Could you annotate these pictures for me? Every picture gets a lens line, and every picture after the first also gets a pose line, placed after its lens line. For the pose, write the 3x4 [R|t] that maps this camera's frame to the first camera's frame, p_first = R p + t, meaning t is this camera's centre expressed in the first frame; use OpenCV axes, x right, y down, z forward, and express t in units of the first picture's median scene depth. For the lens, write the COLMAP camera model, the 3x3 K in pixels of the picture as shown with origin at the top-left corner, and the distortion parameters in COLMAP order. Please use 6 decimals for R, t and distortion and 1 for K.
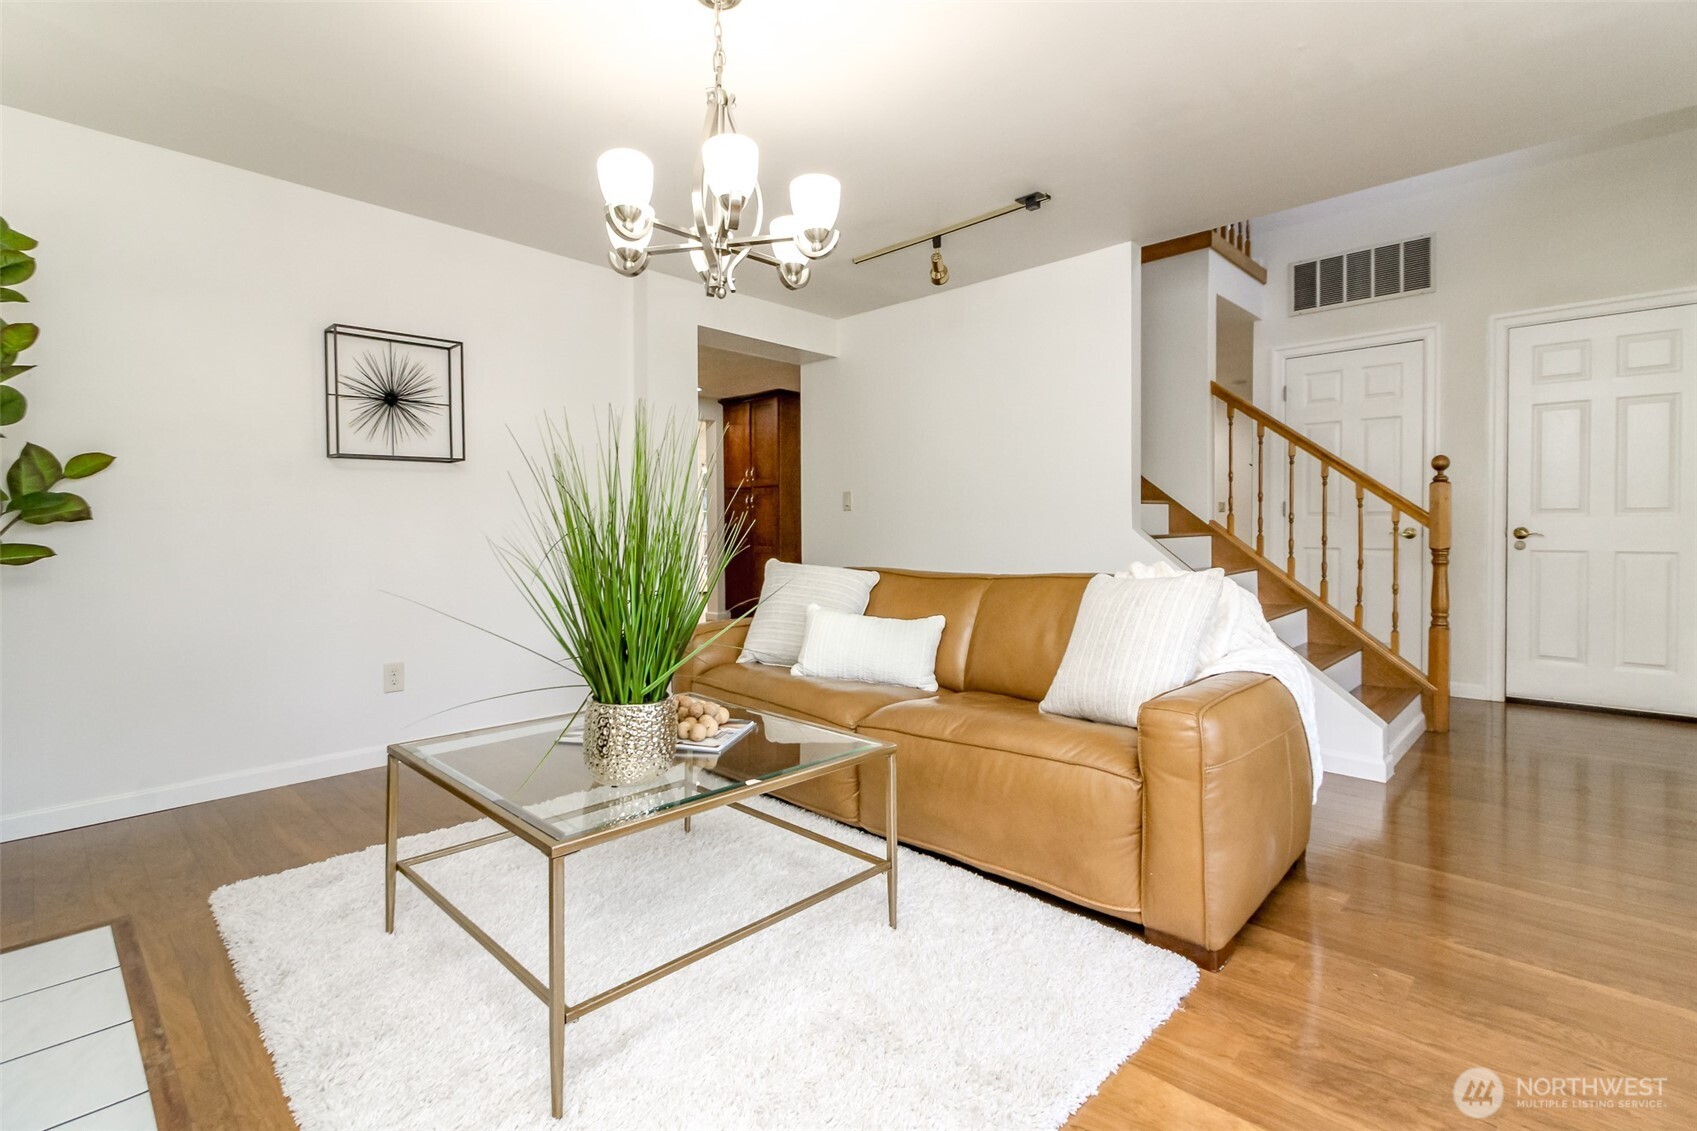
lens RADIAL K [[771.1, 0, 833.8], [0, 771.1, 530.4], [0, 0, 1]] dist [0.012720, -0.008515]
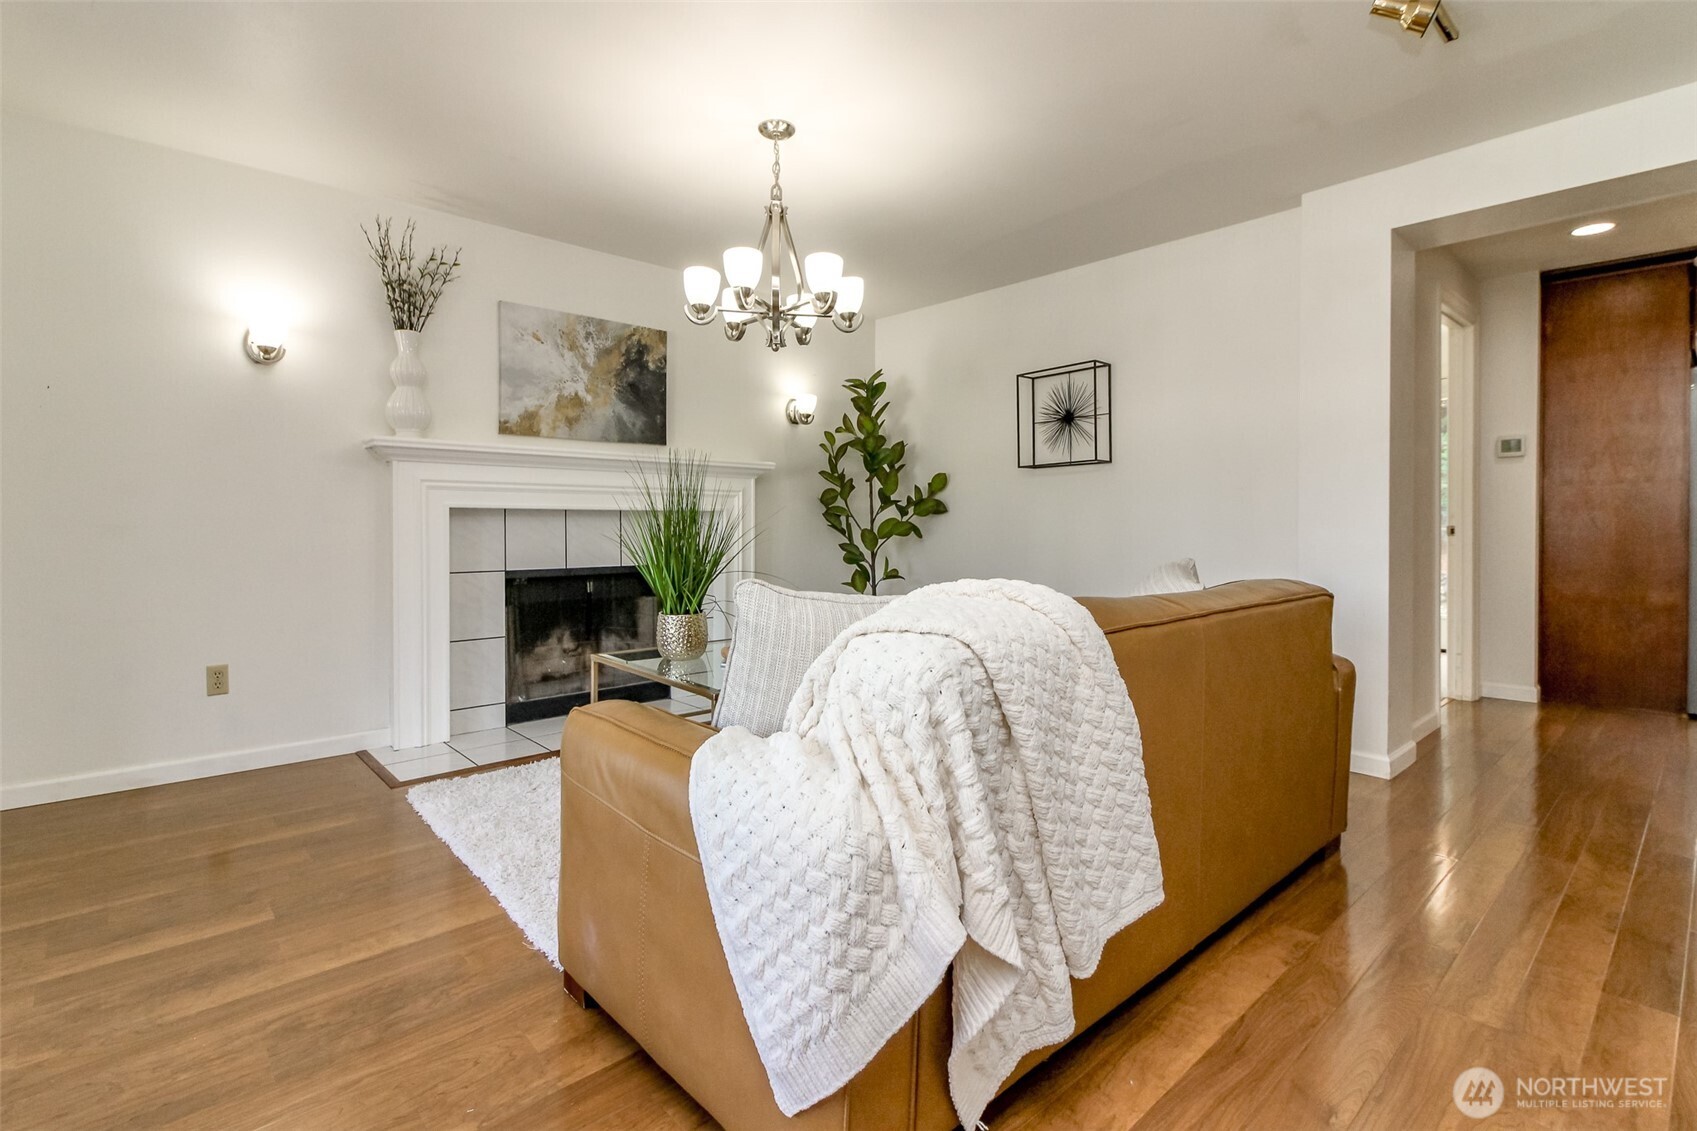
lens RADIAL K [[771.1, 0, 851.7], [0, 771.1, 528.3], [0, 0, 1]] dist [0.012720, -0.008515]
pose [[-0.082296, 0.014763, -0.996499, 0.751880], [-0.004269, 0.999876, 0.015166, -0.004348], [0.996599, 0.005502, -0.082223, 0.760397]]
